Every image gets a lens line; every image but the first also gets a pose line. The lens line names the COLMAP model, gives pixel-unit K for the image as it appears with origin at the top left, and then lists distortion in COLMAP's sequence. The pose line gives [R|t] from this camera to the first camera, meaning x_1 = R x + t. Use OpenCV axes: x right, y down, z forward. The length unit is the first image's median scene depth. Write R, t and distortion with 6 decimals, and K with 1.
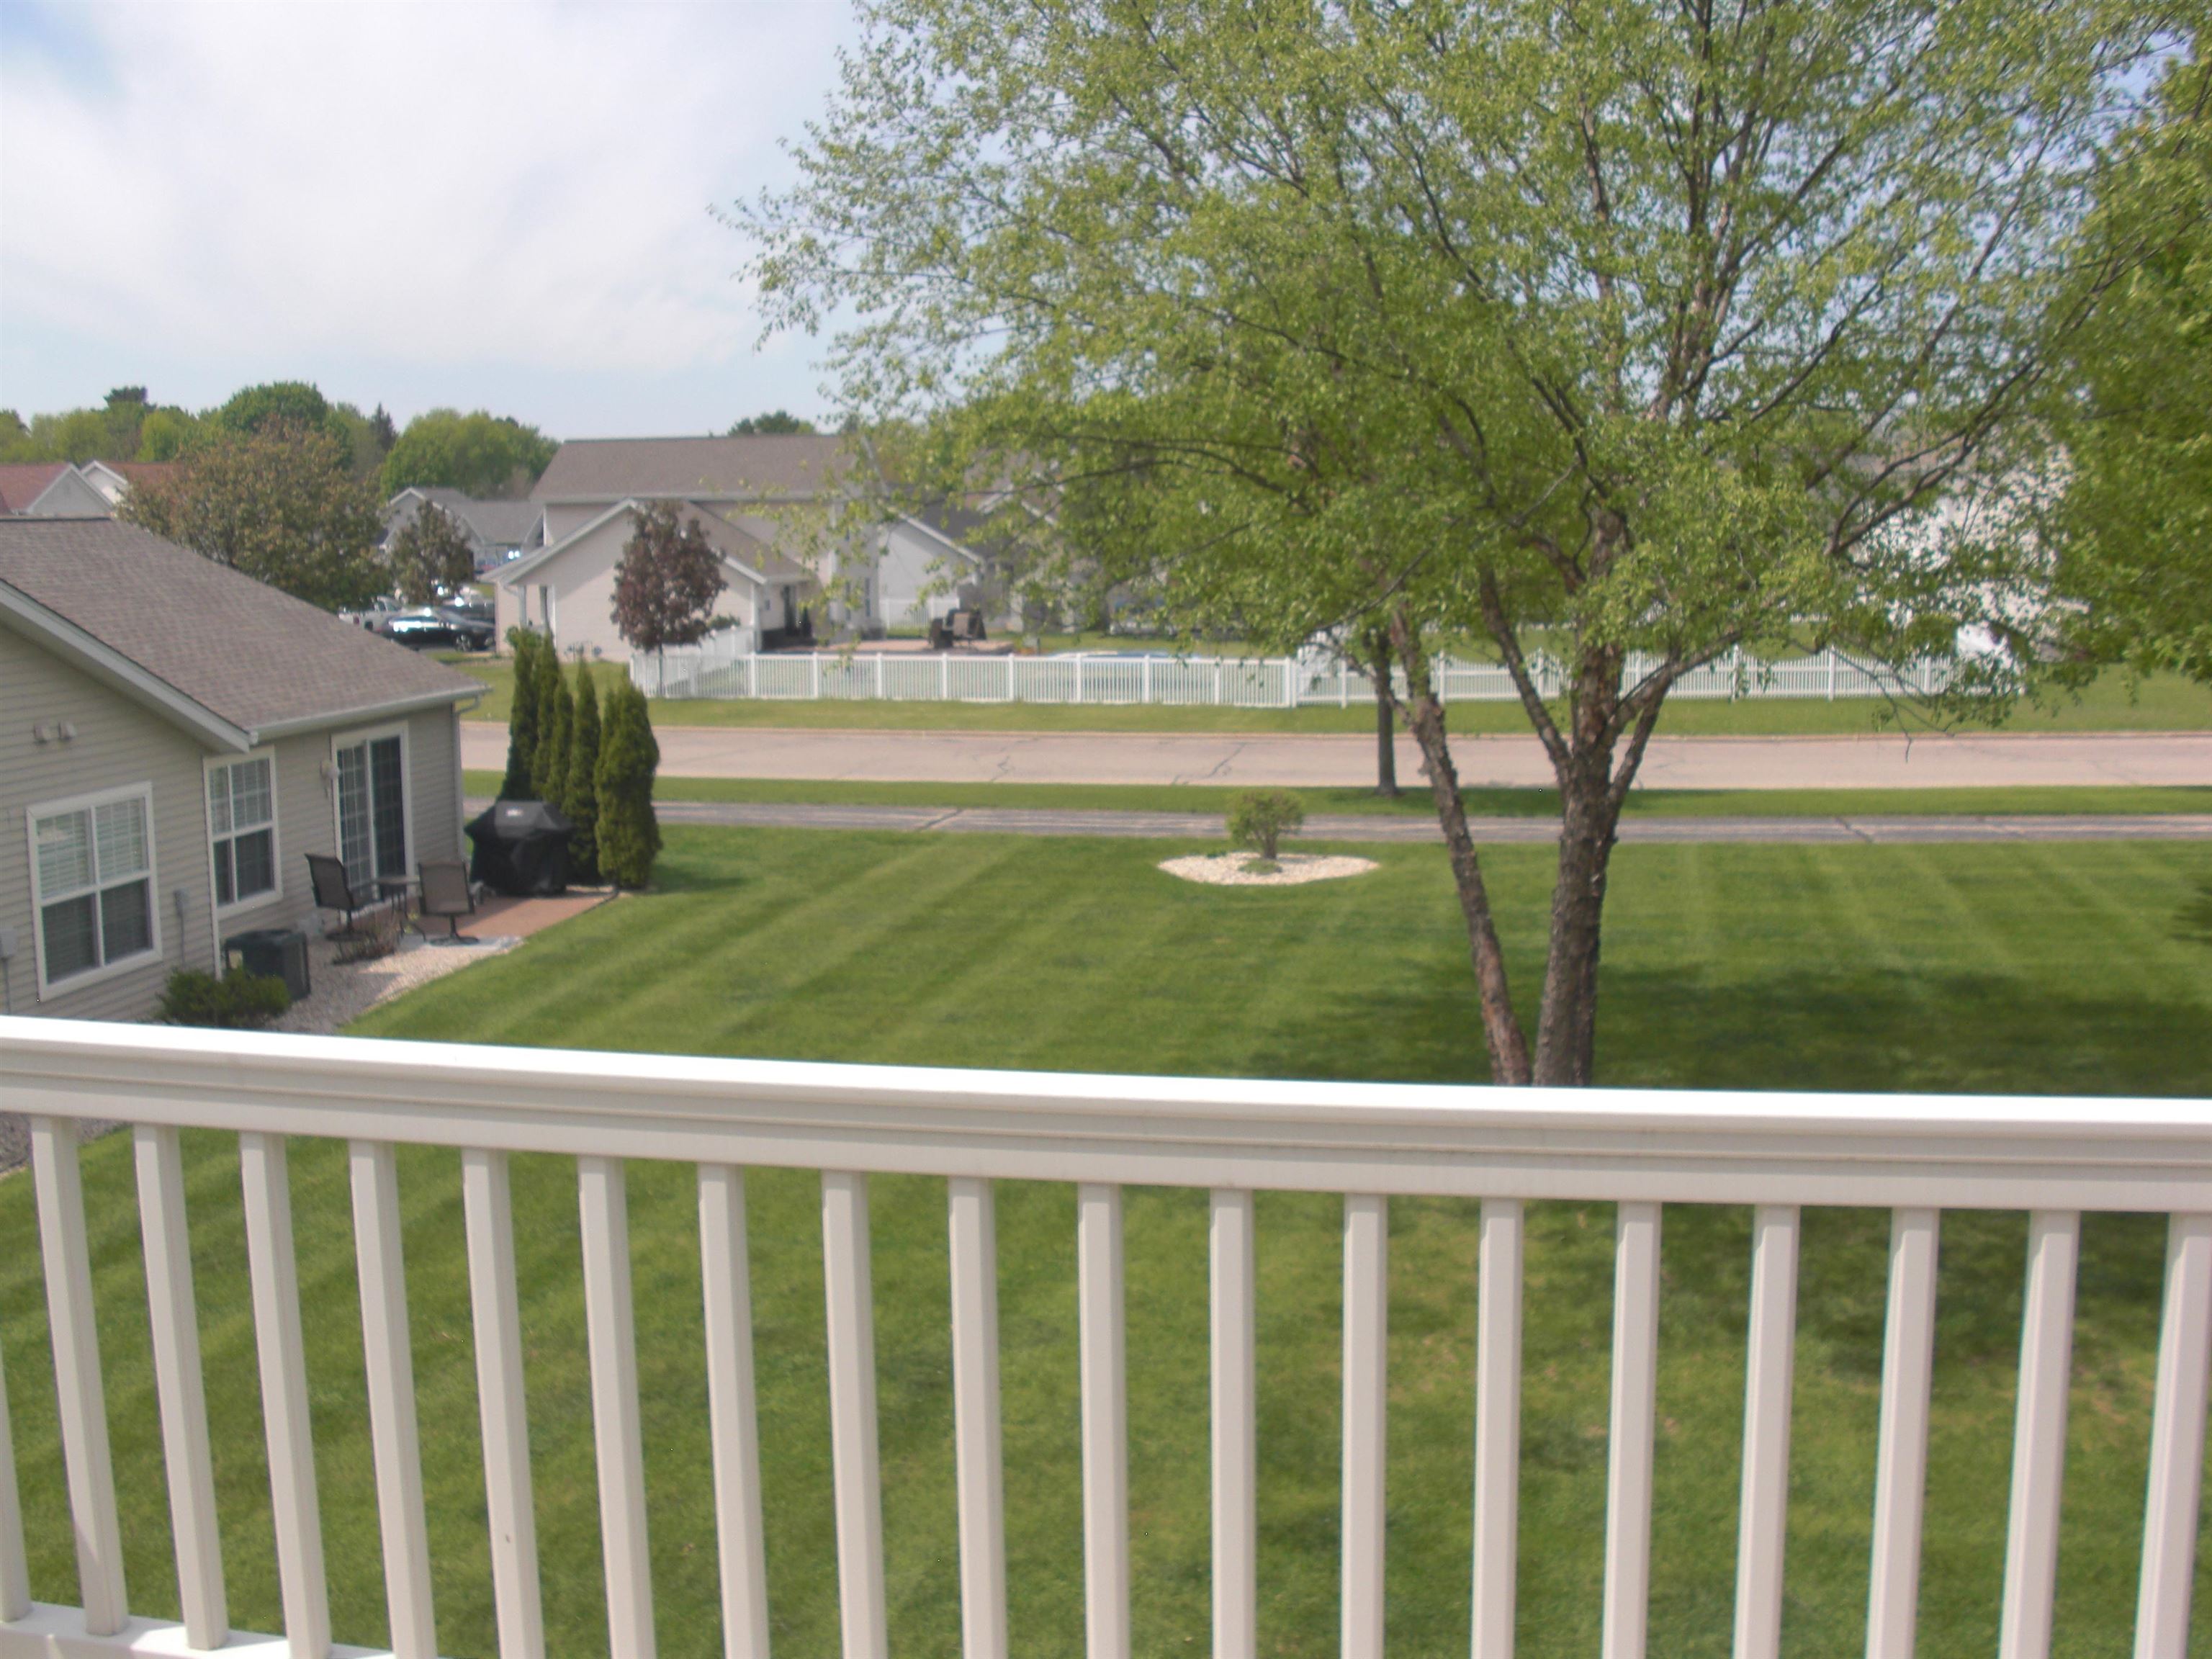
lens RADIAL K [[2329.1, 0, 1095.2], [0, 2329.1, 840.6], [0, 0, 1]] dist [-0.209560, 0.235698]
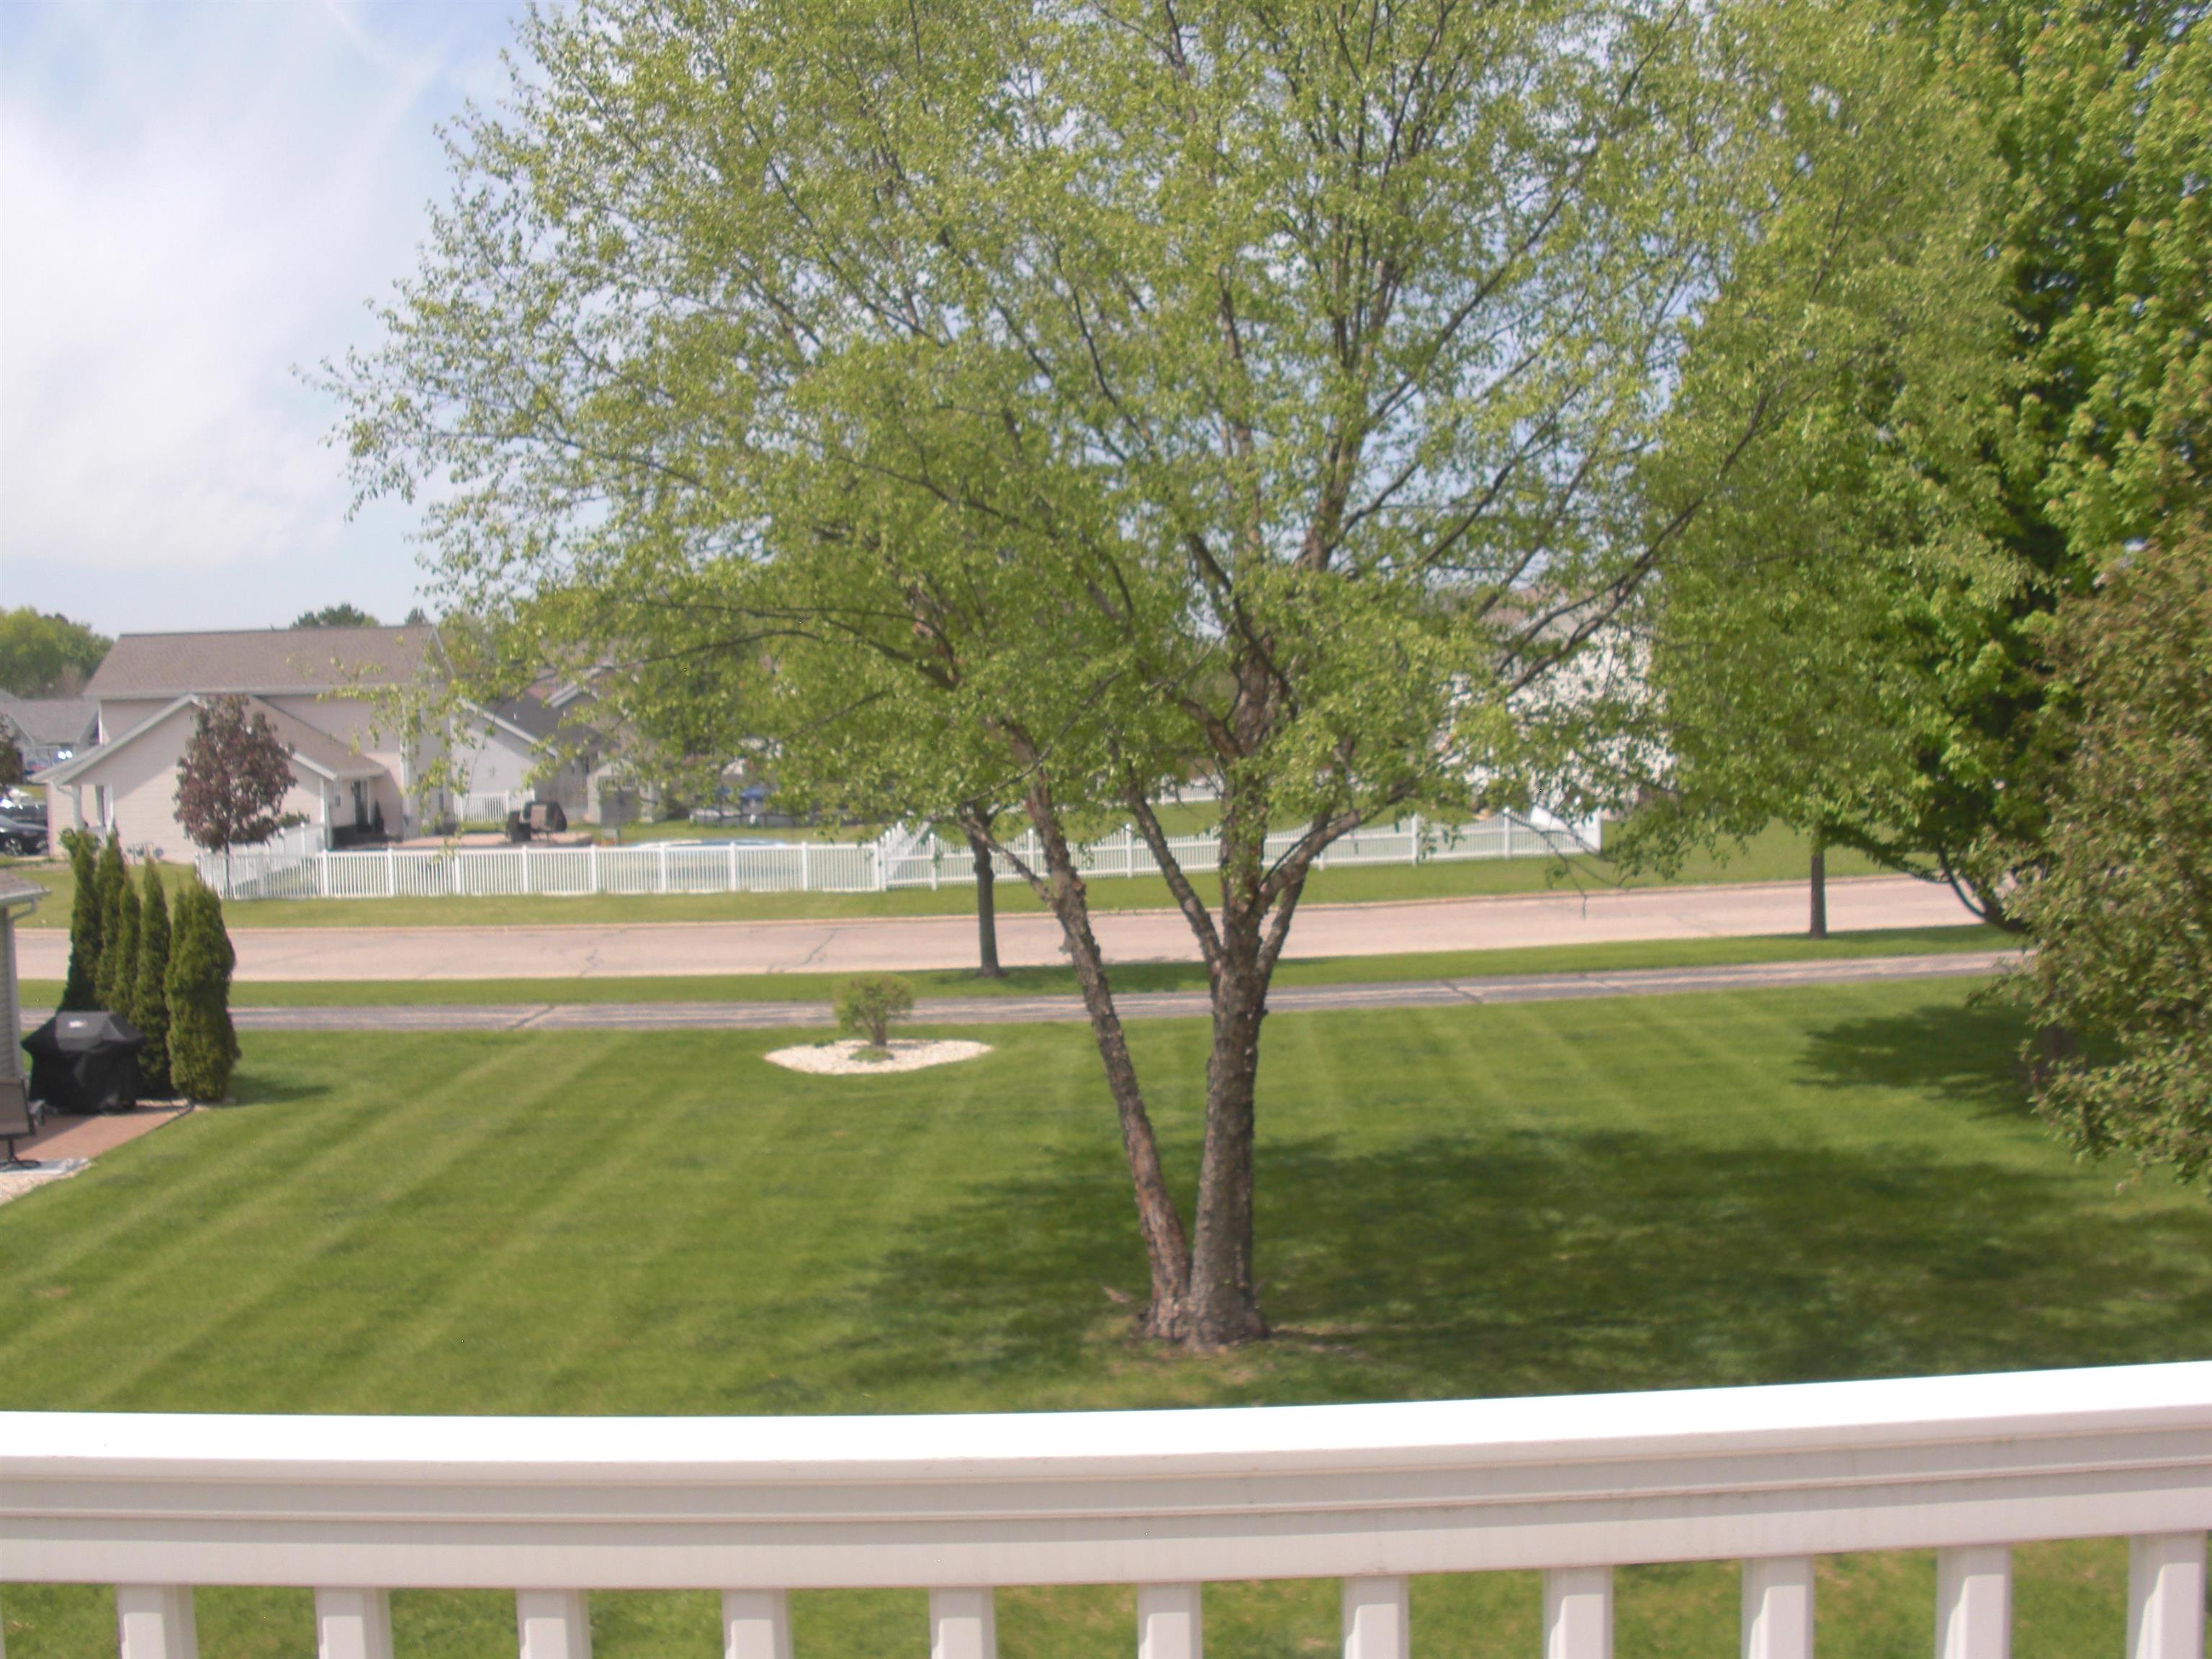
lens RADIAL K [[2329.1, 0, 1095.2], [0, 2329.1, 840.6], [0, 0, 1]] dist [-0.209560, 0.235698]
pose [[0.983241, -0.026302, 0.180403, -0.016765], [0.040511, 0.996320, -0.075537, -0.001183], [-0.177752, 0.081580, 0.980688, 0.046541]]
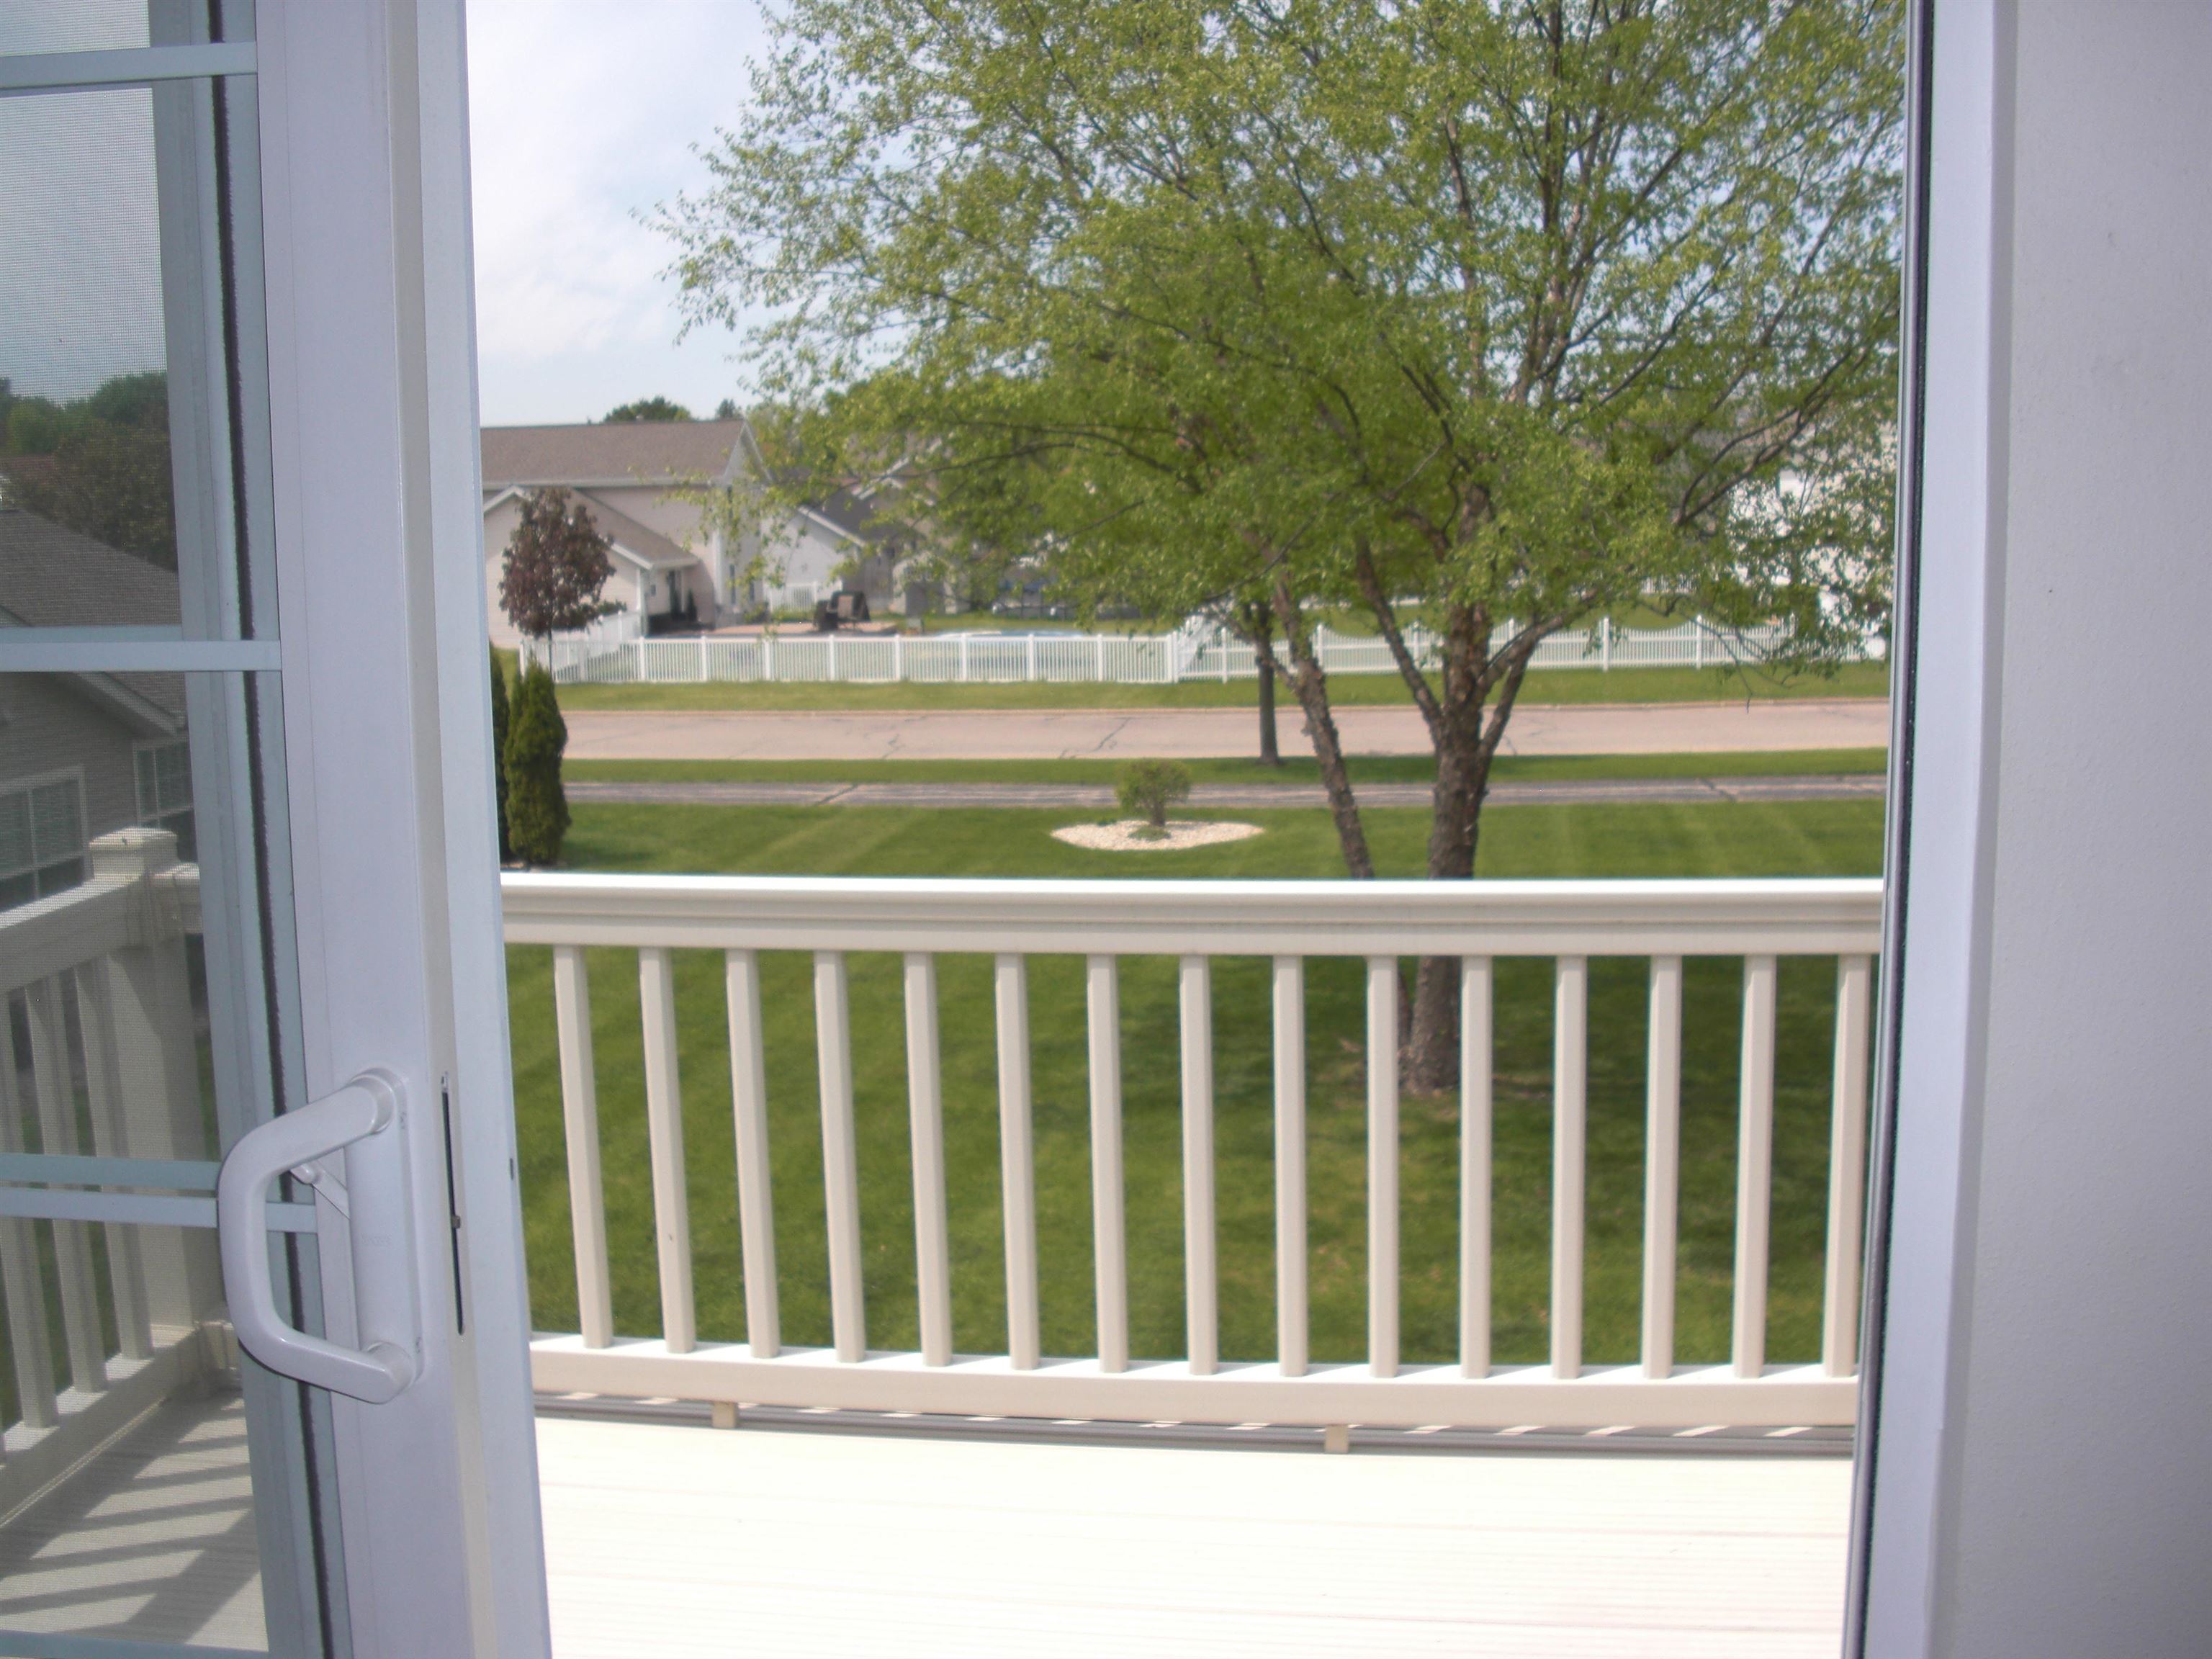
lens RADIAL K [[2318.1, 0, 1086.4], [0, 2318.1, 822.2], [0, 0, 1]] dist [-0.233858, 0.322724]
pose [[0.998784, -0.016012, 0.046628, -0.009495], [0.015973, 0.999872, 0.001198, 0.008435], [-0.046641, -0.000452, 0.998912, -0.055929]]
